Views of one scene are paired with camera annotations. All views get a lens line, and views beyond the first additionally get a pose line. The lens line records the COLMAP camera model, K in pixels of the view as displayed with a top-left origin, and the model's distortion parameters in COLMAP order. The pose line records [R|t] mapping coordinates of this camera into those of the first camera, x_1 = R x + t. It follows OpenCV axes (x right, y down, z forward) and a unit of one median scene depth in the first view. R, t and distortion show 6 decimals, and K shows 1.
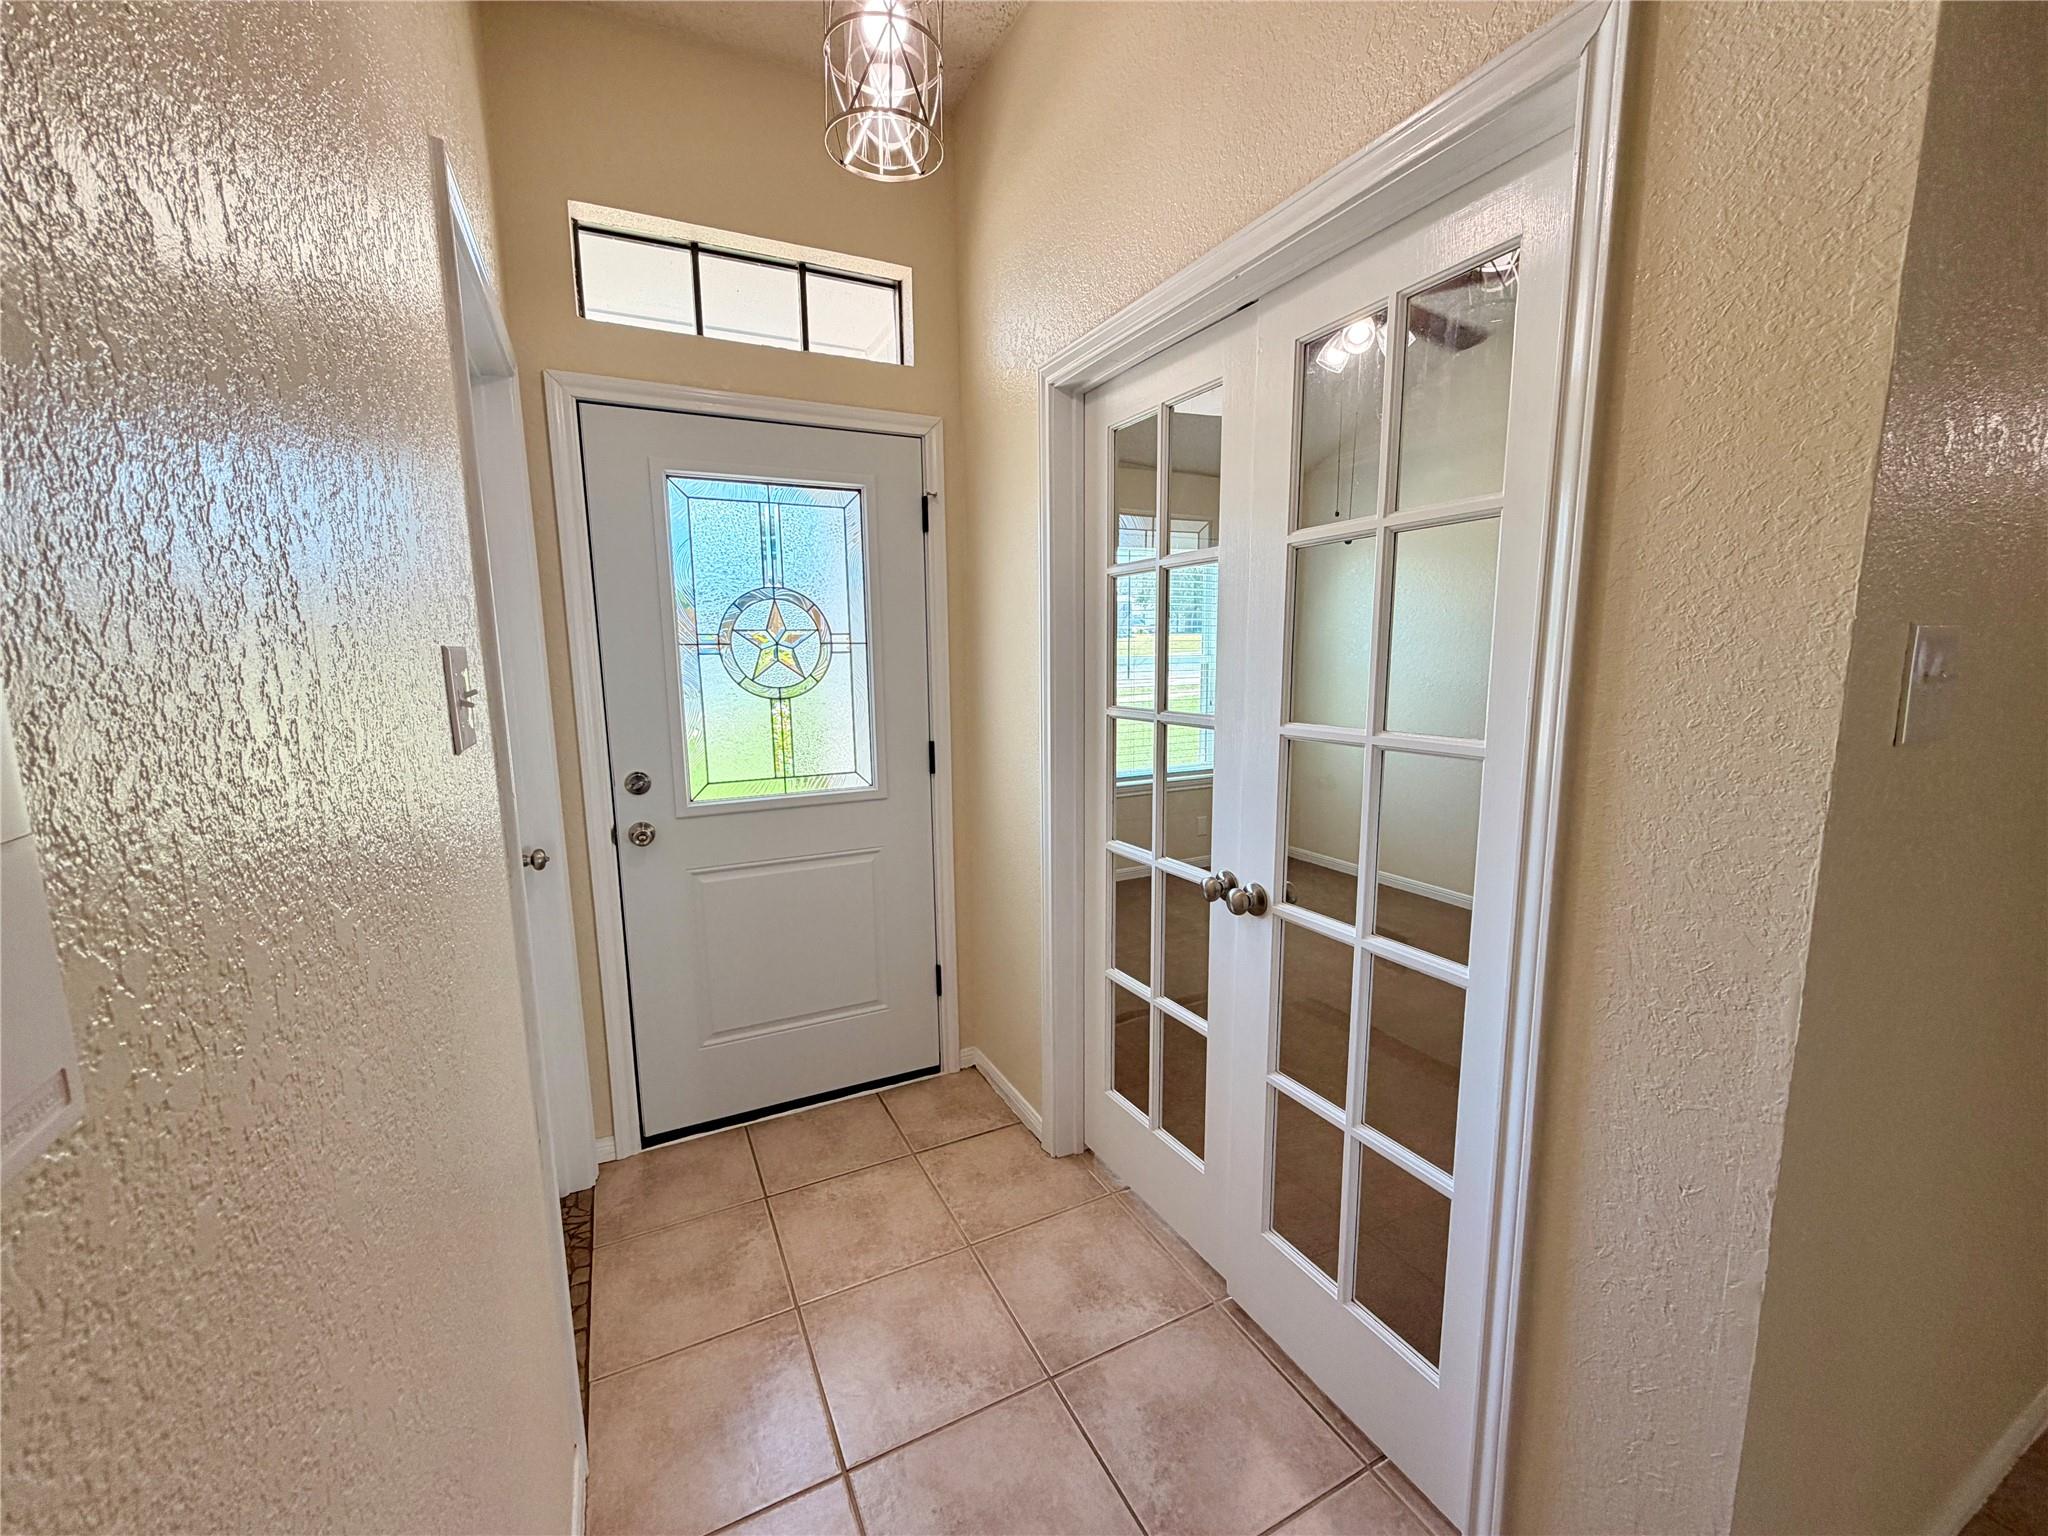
lens RADIAL K [[817.5, 0, 1020.4], [0, 817.5, 771.4], [0, 0, 1]] dist [0.000753, 0.000035]
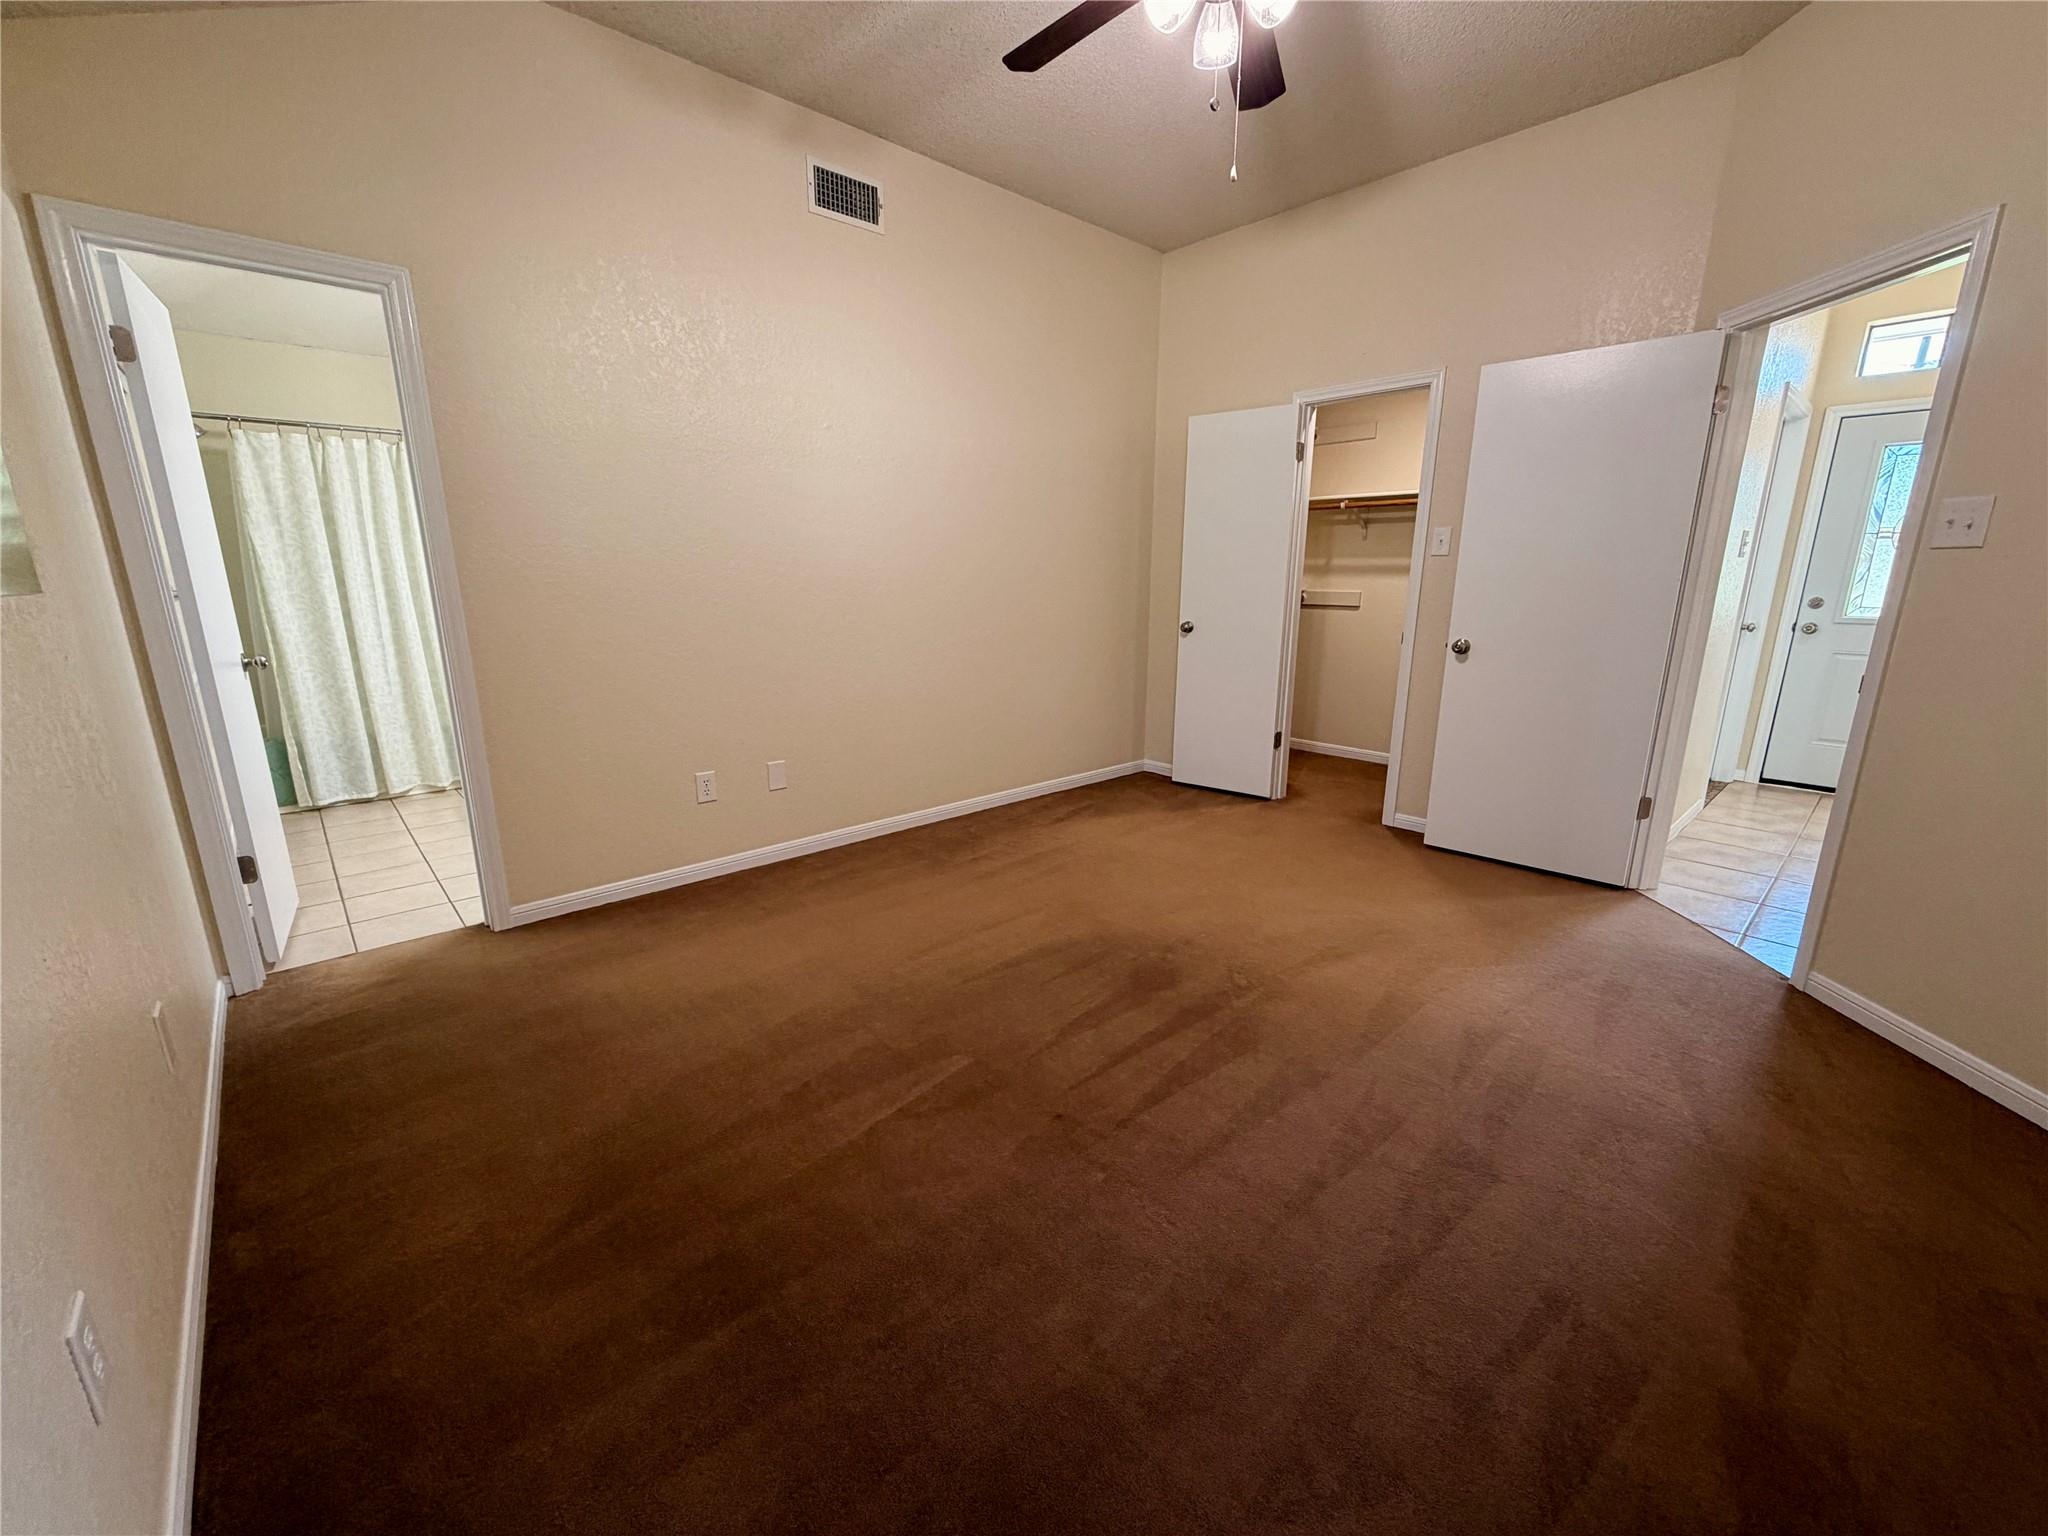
lens RADIAL K [[817.5, 0, 1020.6], [0, 817.5, 767.1], [0, 0, 1]] dist [0.000753, 0.000035]
pose [[0.274611, 0.243946, -0.930096, 1.002522], [-0.149138, 0.966383, 0.209430, 0.282136], [0.949919, 0.081201, 0.301761, -1.497364]]
